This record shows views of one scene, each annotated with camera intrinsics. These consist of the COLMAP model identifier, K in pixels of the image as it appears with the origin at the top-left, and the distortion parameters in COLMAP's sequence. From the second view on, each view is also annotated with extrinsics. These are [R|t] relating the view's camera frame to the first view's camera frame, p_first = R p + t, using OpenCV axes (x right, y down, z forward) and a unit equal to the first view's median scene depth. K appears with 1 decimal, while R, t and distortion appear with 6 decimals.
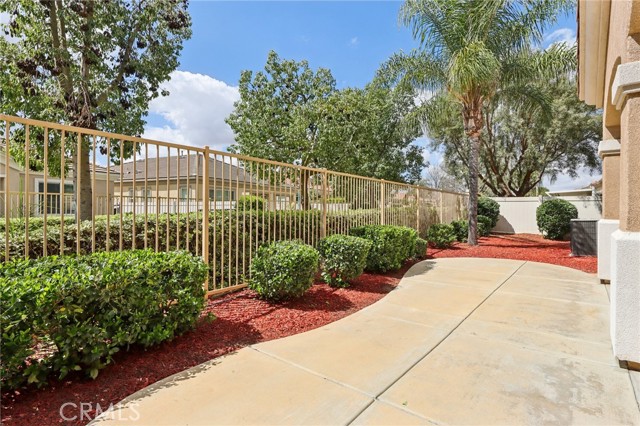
lens RADIAL K [[328.2, 0, 318.6], [0, 328.2, 210.3], [0, 0, 1]] dist [0.001320, -0.000968]
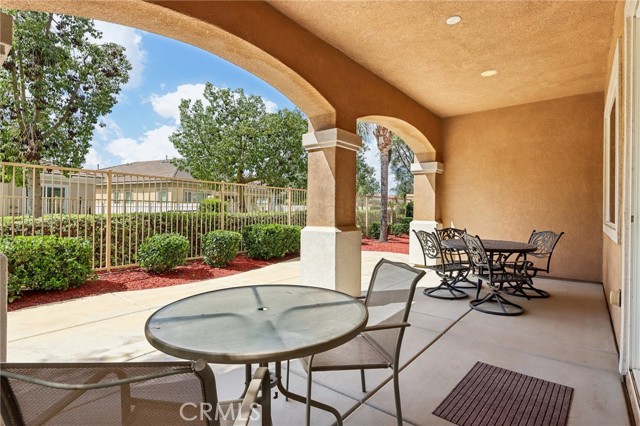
lens RADIAL K [[328.2, 0, 318.6], [0, 328.2, 210.3], [0, 0, 1]] dist [0.001320, -0.000968]
pose [[0.999970, 0.005357, -0.005624, 0.484401], [-0.005377, 0.999980, -0.003427, -0.007187], [0.005606, 0.003457, 0.999978, -0.387341]]
